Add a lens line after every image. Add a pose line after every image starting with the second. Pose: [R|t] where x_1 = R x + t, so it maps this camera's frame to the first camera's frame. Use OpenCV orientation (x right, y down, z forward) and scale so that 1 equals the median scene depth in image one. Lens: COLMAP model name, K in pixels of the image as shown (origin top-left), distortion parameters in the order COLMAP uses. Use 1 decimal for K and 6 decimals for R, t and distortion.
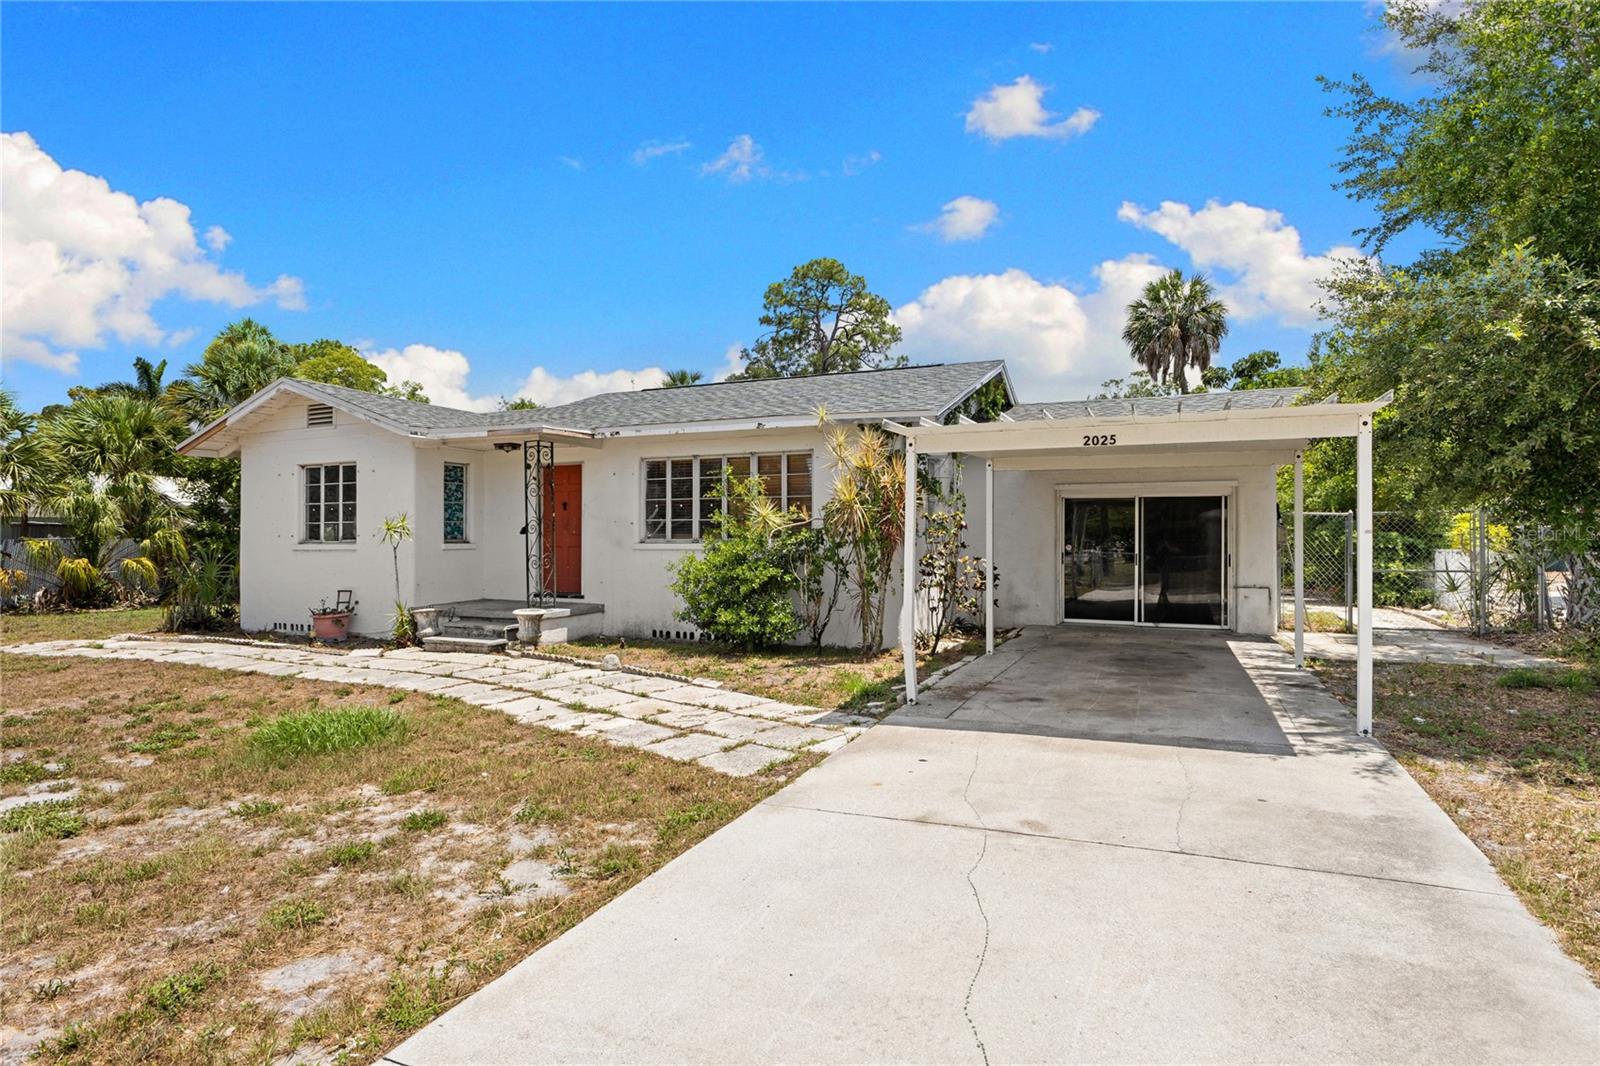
lens RADIAL K [[836.8, 0, 800.0], [0, 836.8, 533.0], [0, 0, 1]] dist [-0.018898, 0.000669]
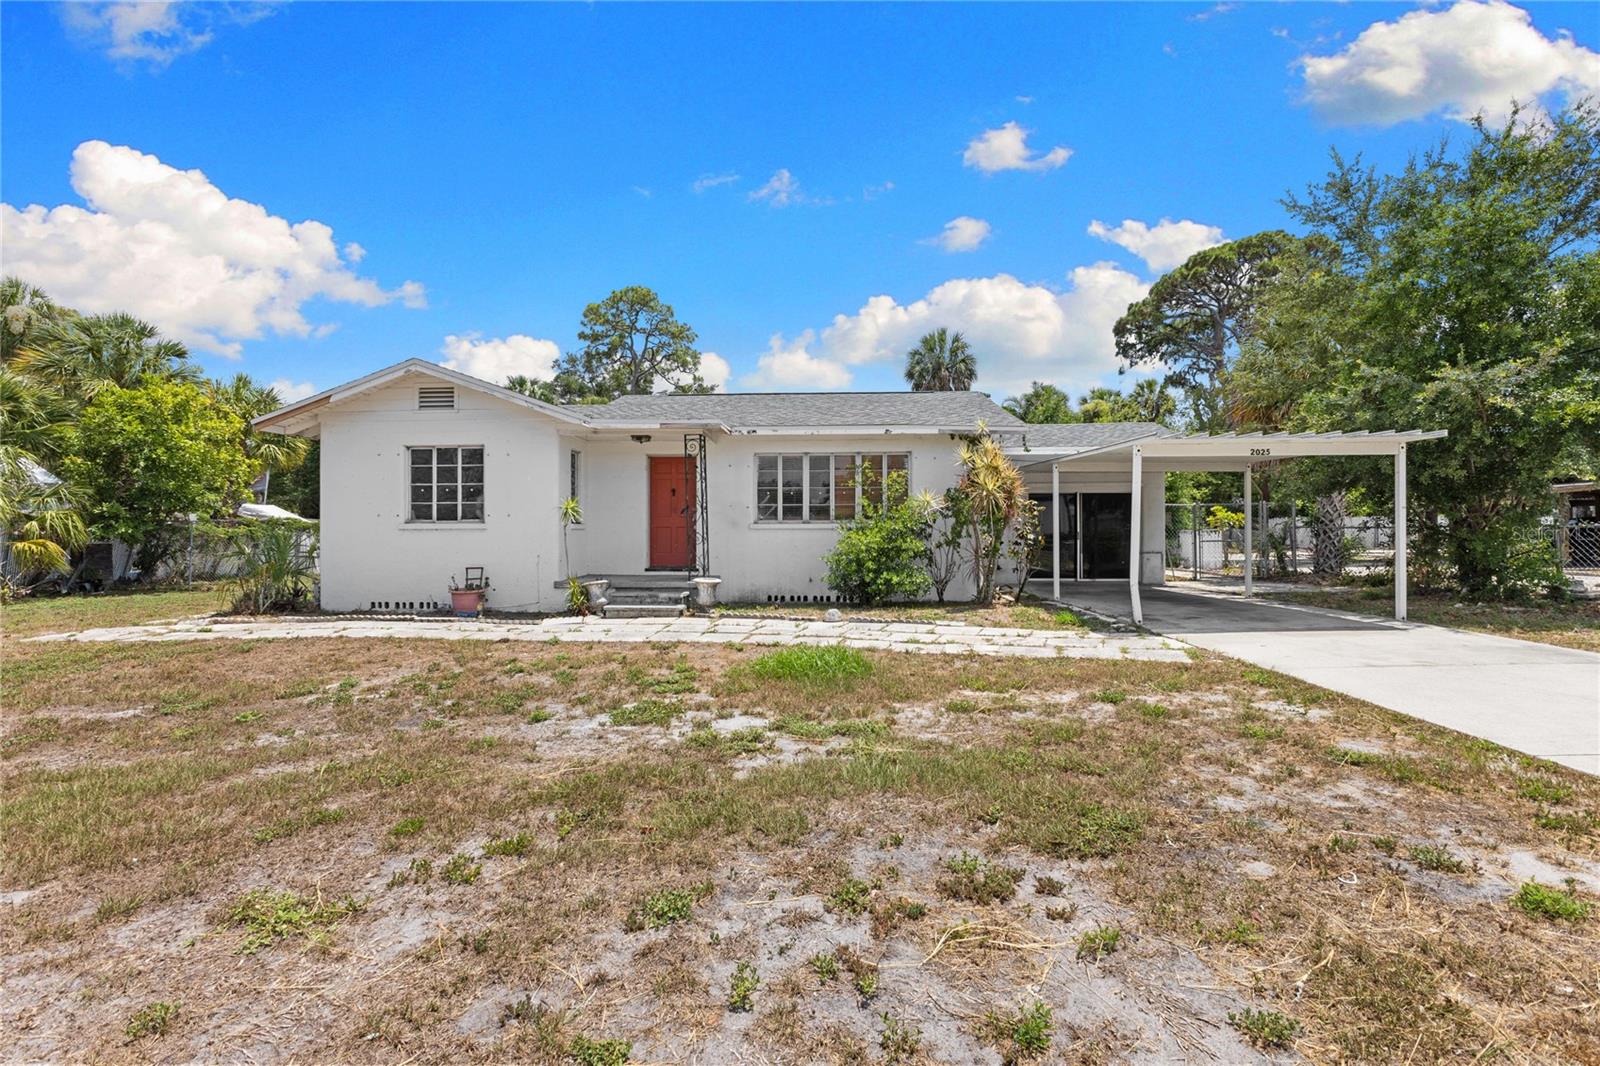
lens RADIAL K [[708.4, 0, 800.0], [0, 708.4, 533.0], [0, 0, 1]] dist [-0.012929, -0.000105]
pose [[0.941364, 0.002721, 0.337380, -0.459064], [-0.005262, 0.999964, 0.006618, 0.017654], [-0.337350, -0.008005, 0.941345, 0.018561]]
